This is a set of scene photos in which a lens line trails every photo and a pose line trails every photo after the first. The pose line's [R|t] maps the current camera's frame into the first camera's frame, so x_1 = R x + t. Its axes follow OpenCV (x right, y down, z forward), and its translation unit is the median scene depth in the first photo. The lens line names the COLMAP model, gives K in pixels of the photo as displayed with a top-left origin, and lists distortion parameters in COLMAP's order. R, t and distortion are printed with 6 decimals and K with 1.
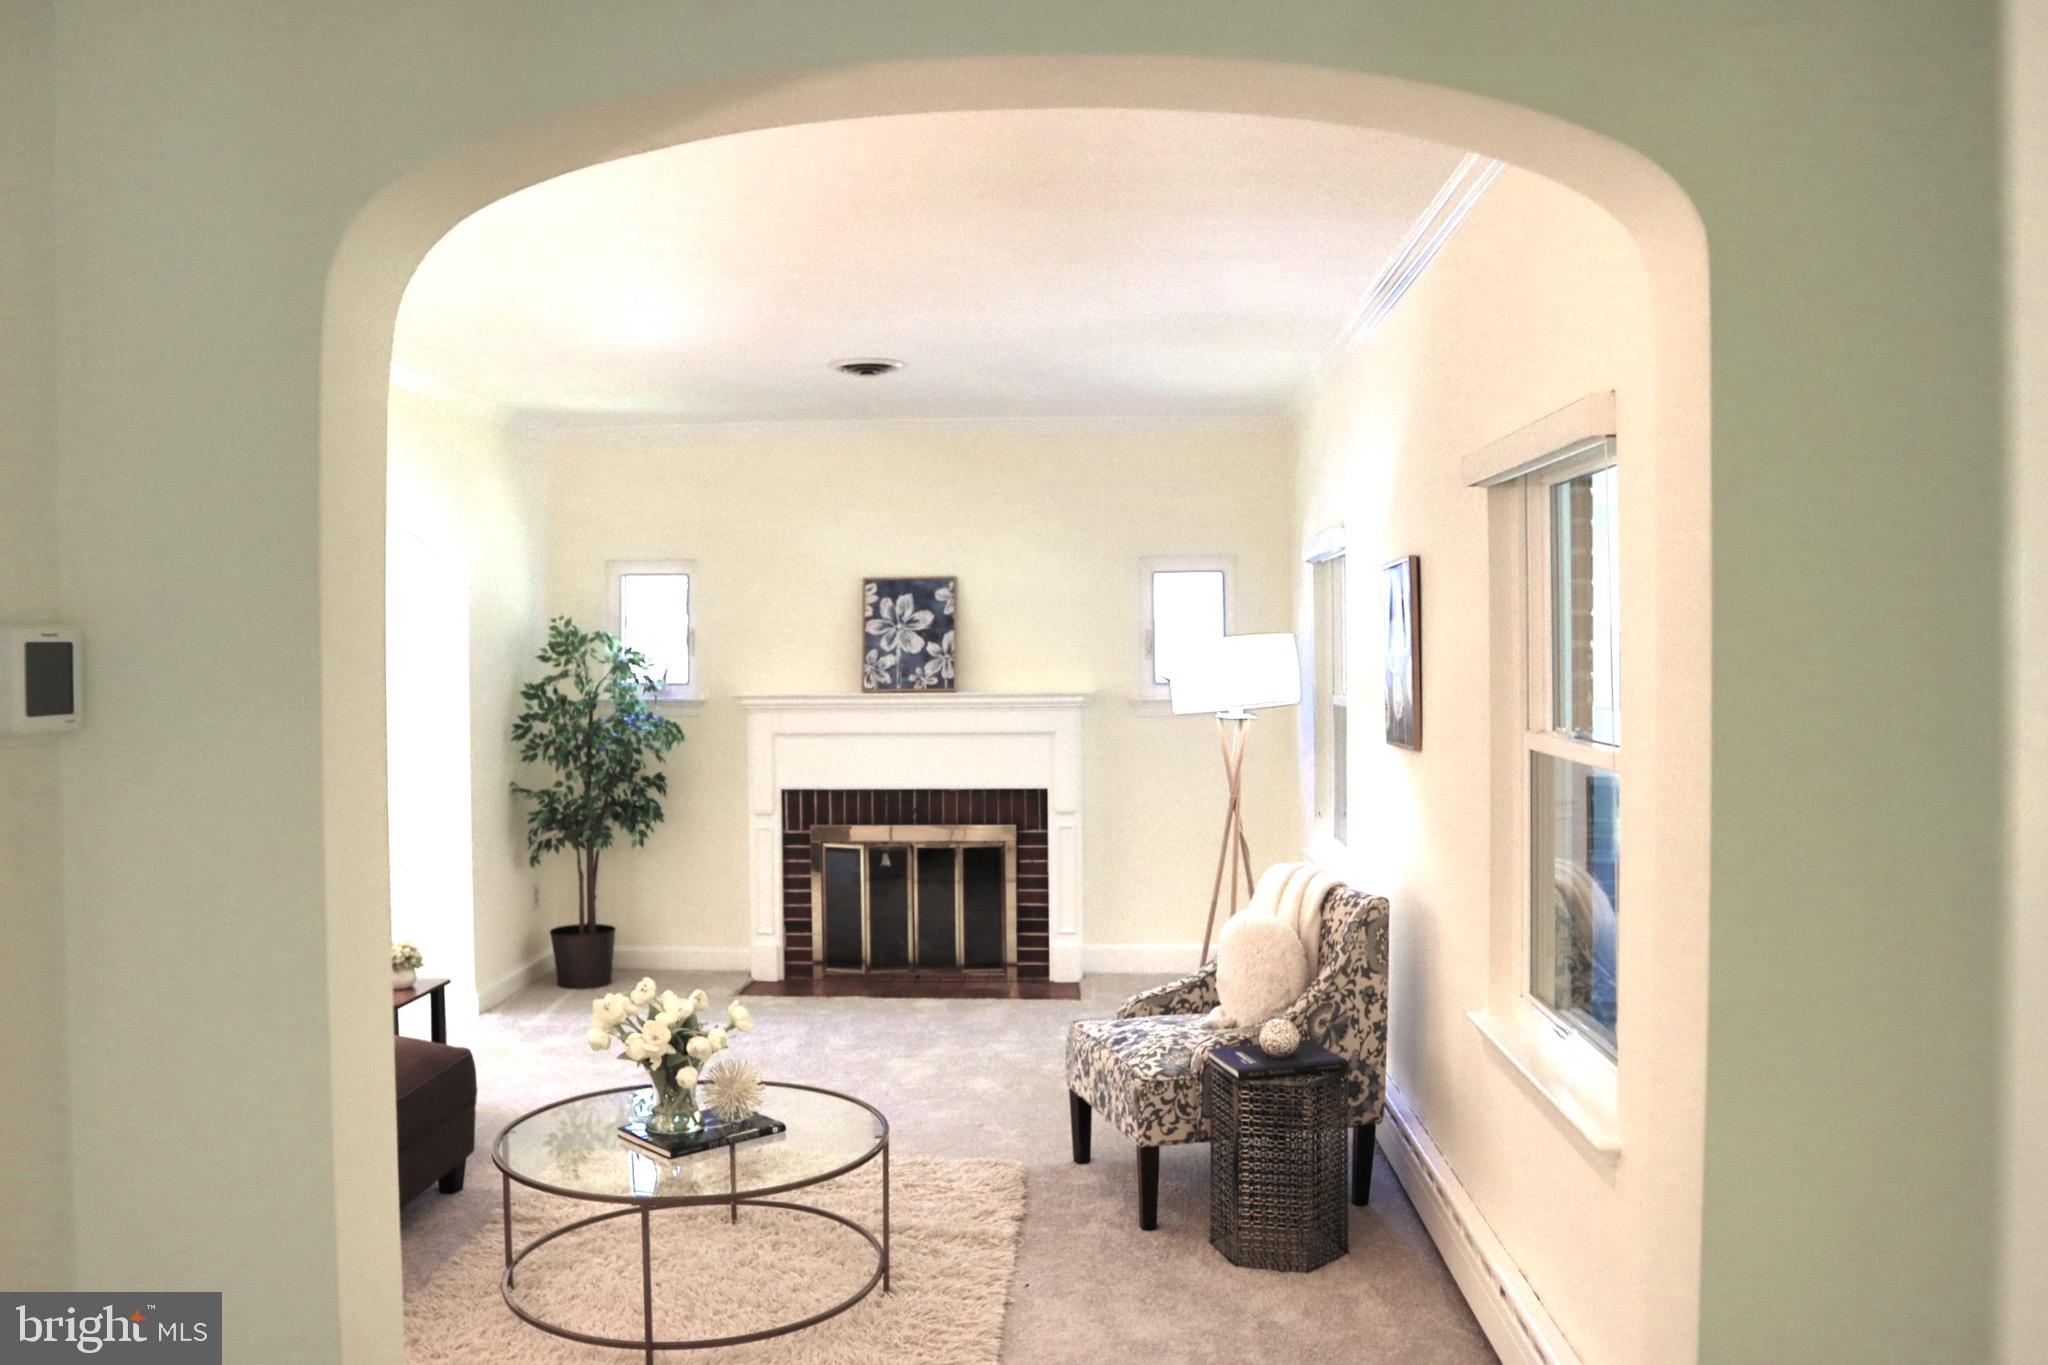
lens RADIAL K [[1616.9, 0, 1017.0], [0, 1616.9, 677.5], [0, 0, 1]] dist [-0.139386, 0.095626]
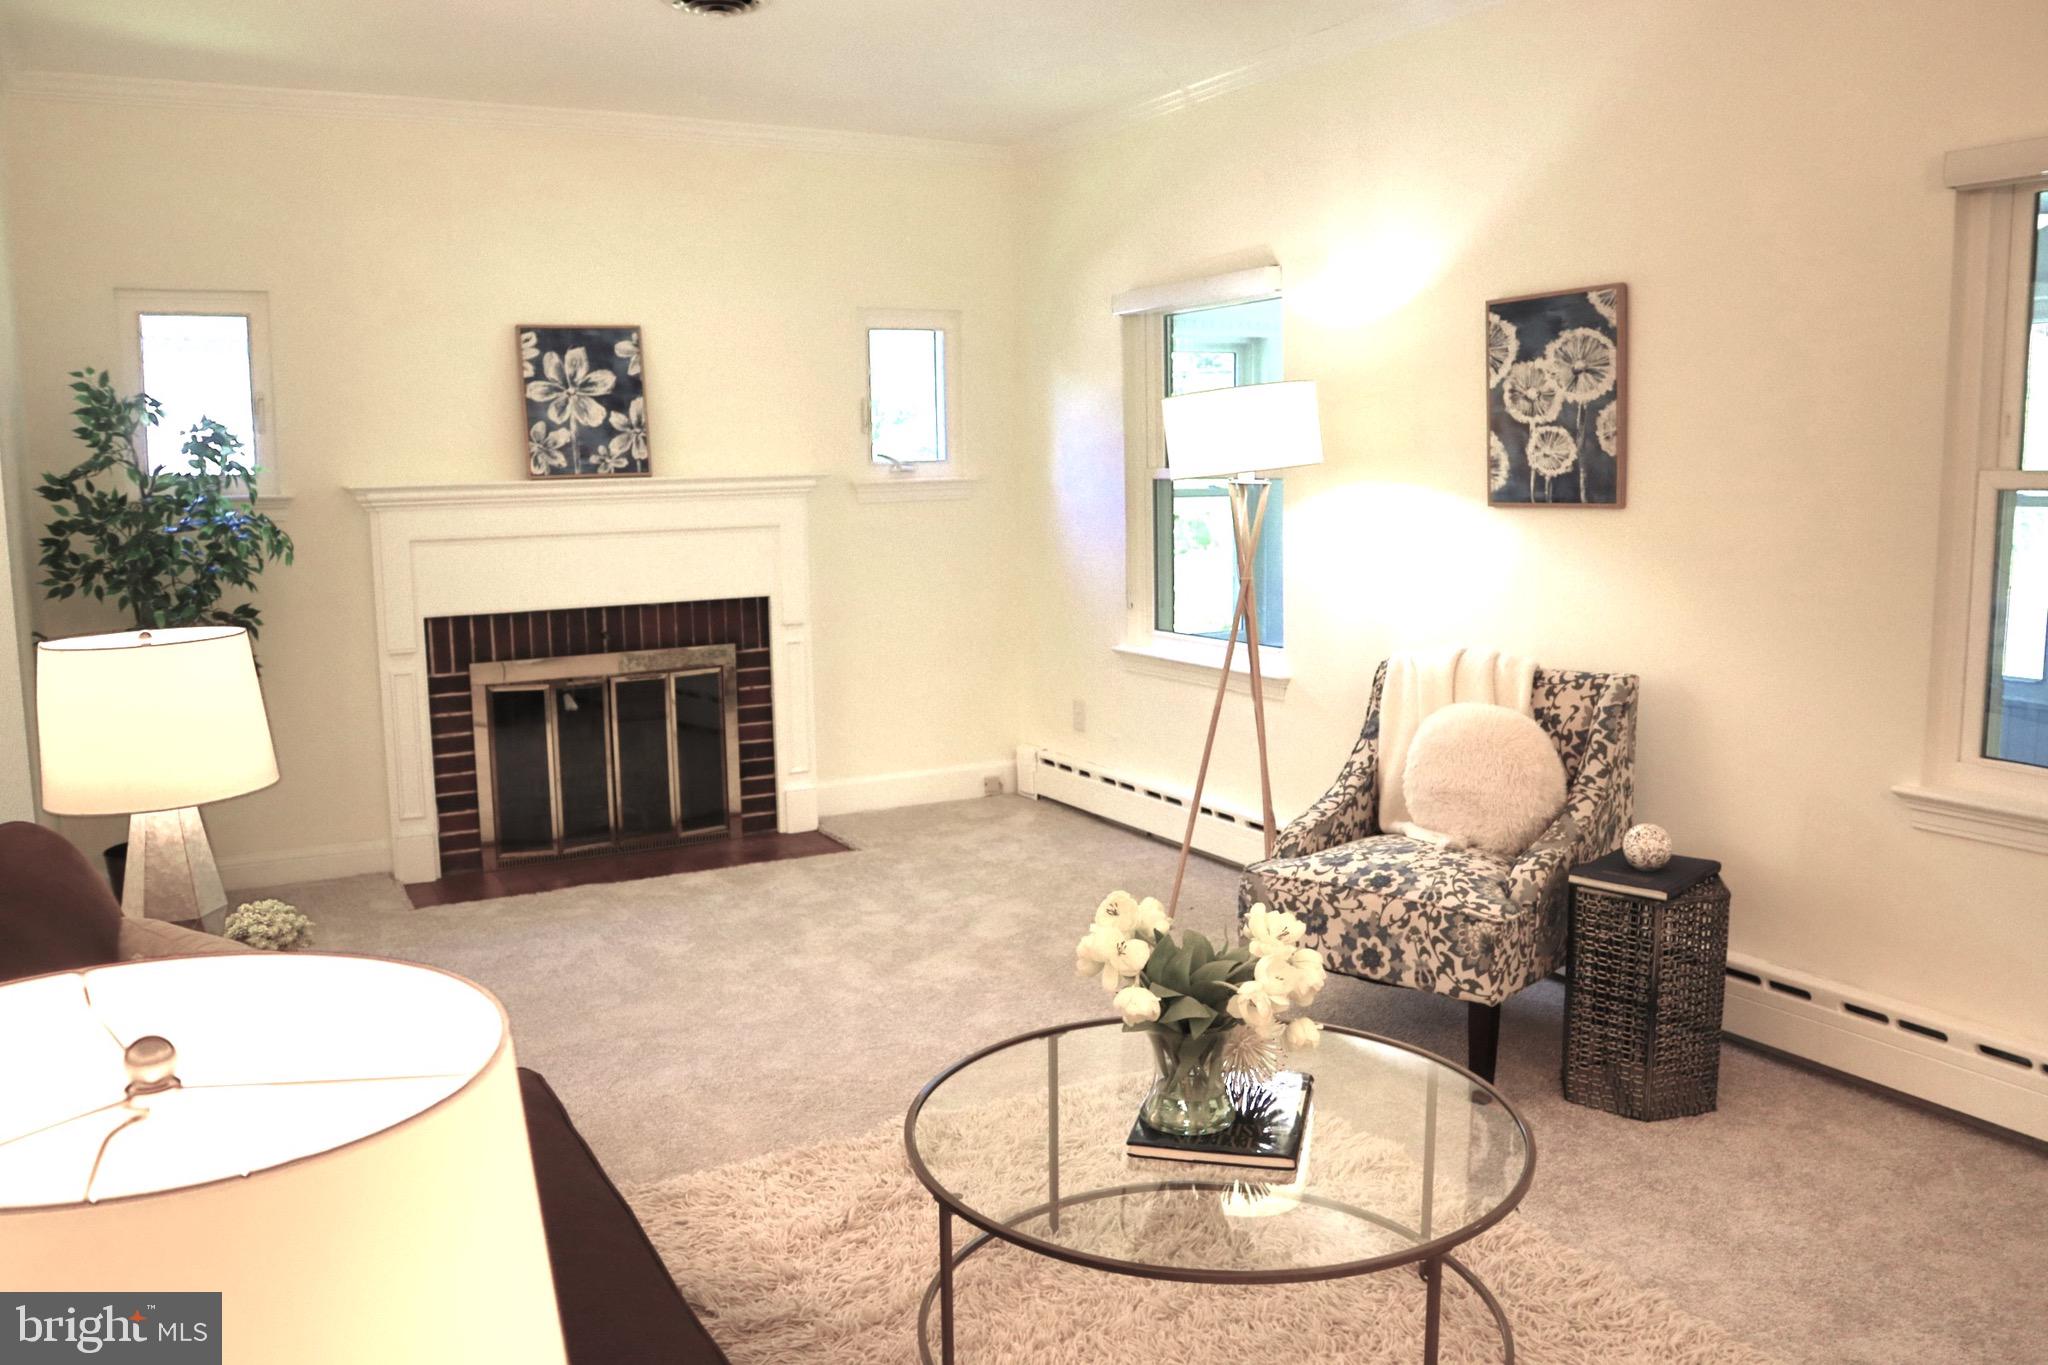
lens RADIAL K [[1600.8, 0, 1017.5], [0, 1600.8, 679.6], [0, 0, 1]] dist [-0.124383, 0.088795]
pose [[0.848147, -0.078719, 0.523879, -0.296448], [0.018685, 0.992728, 0.118919, 0.018288], [-0.529431, -0.091072, 0.843451, 0.265837]]
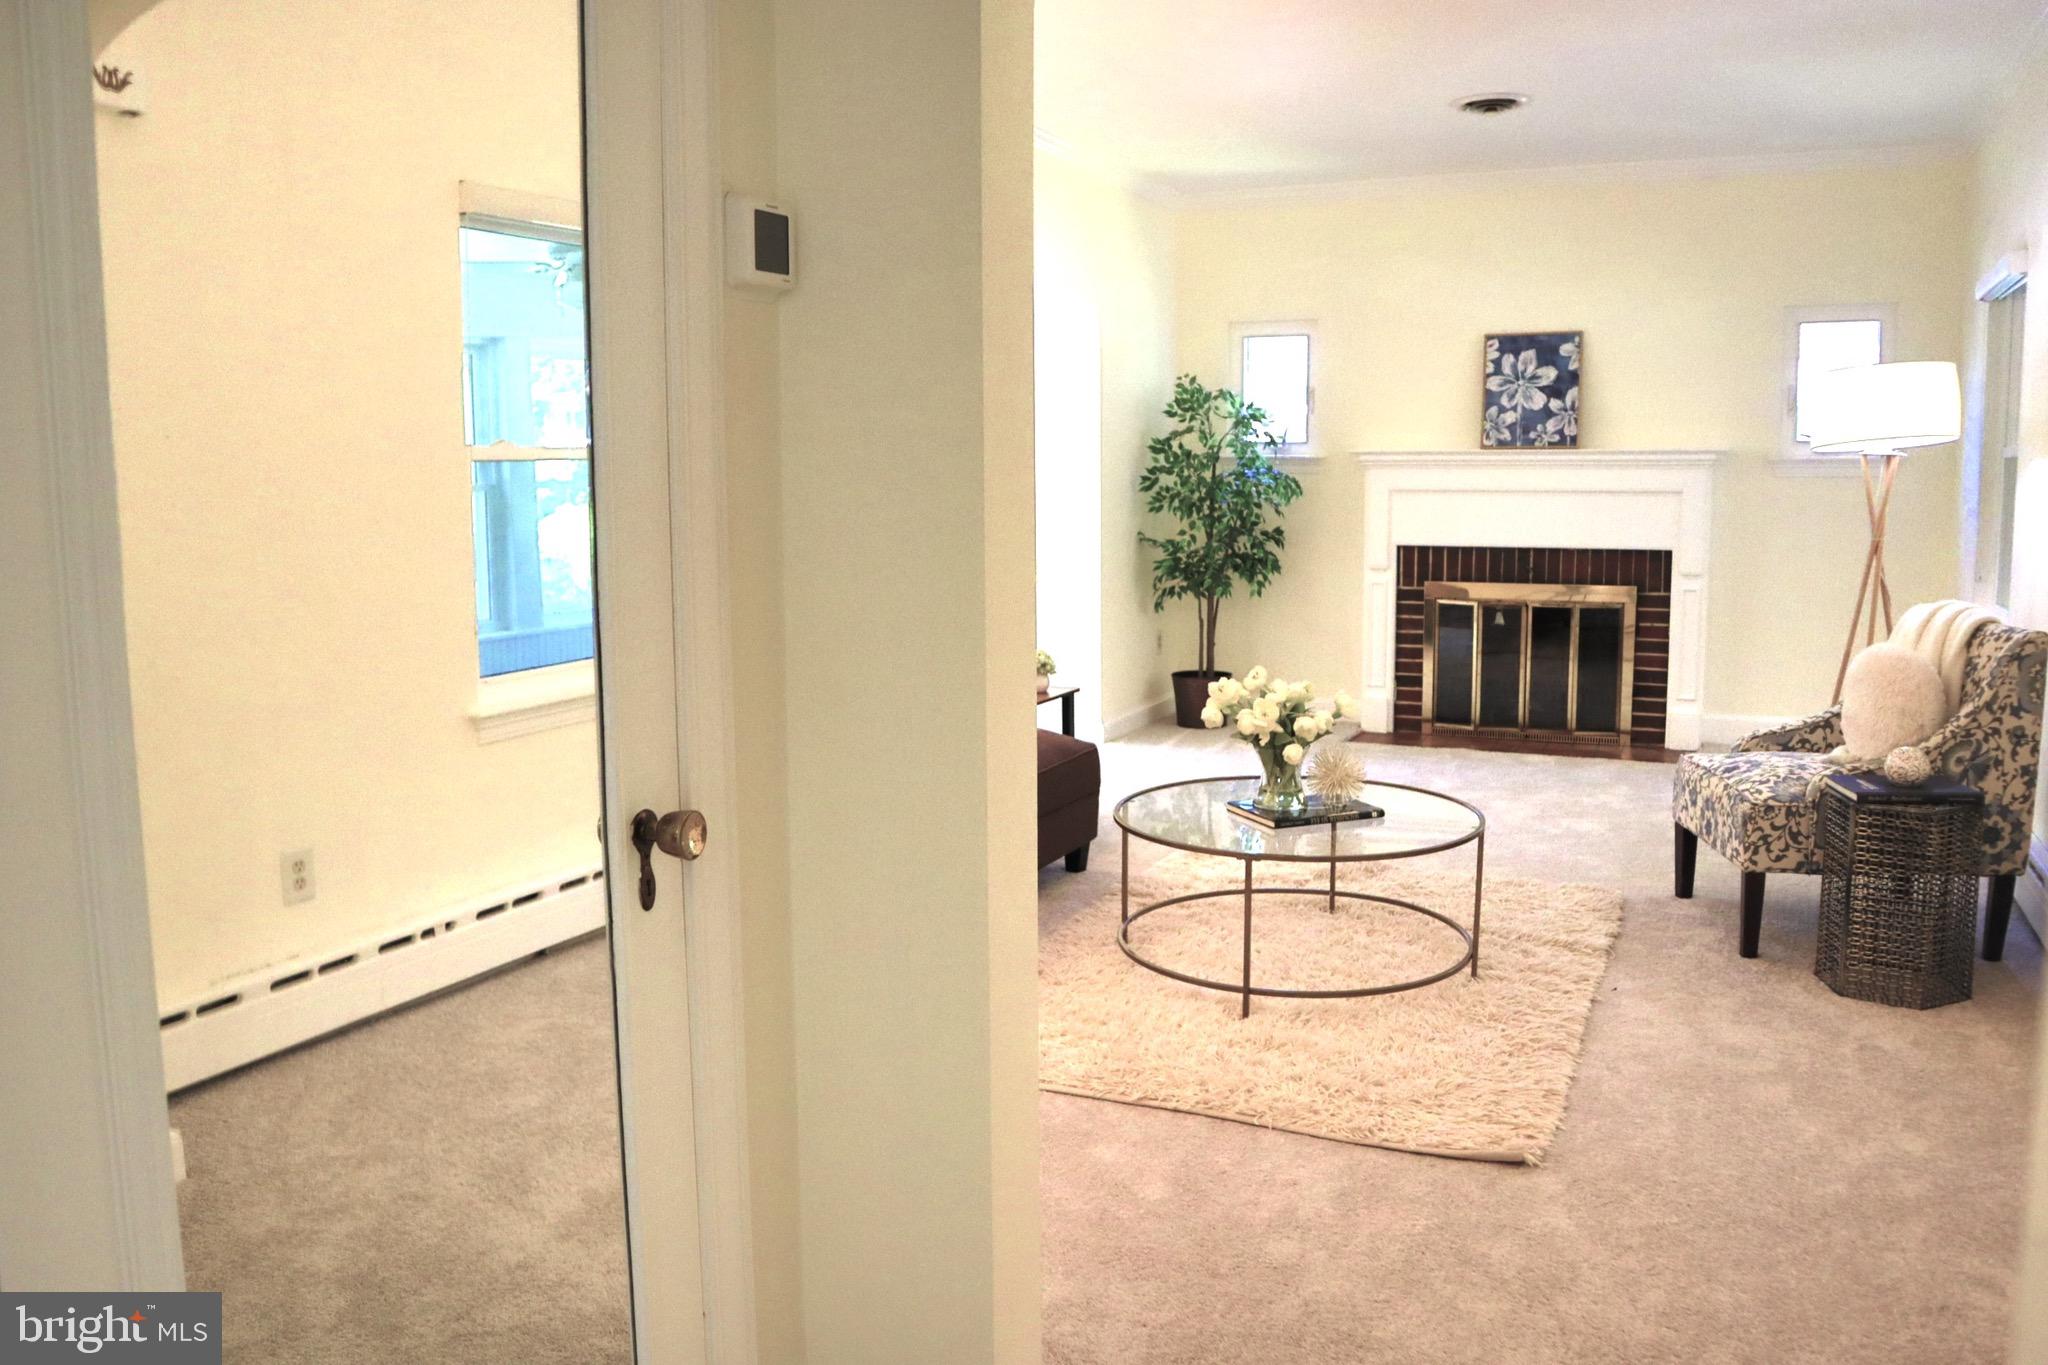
lens RADIAL K [[1600.8, 0, 1017.5], [0, 1600.8, 679.6], [0, 0, 1]] dist [-0.124383, 0.088795]
pose [[0.927691, 0.047645, -0.370296, 0.006937], [-0.004071, 0.993056, 0.117575, 0.037097], [0.373326, -0.107566, 0.921443, -0.021280]]
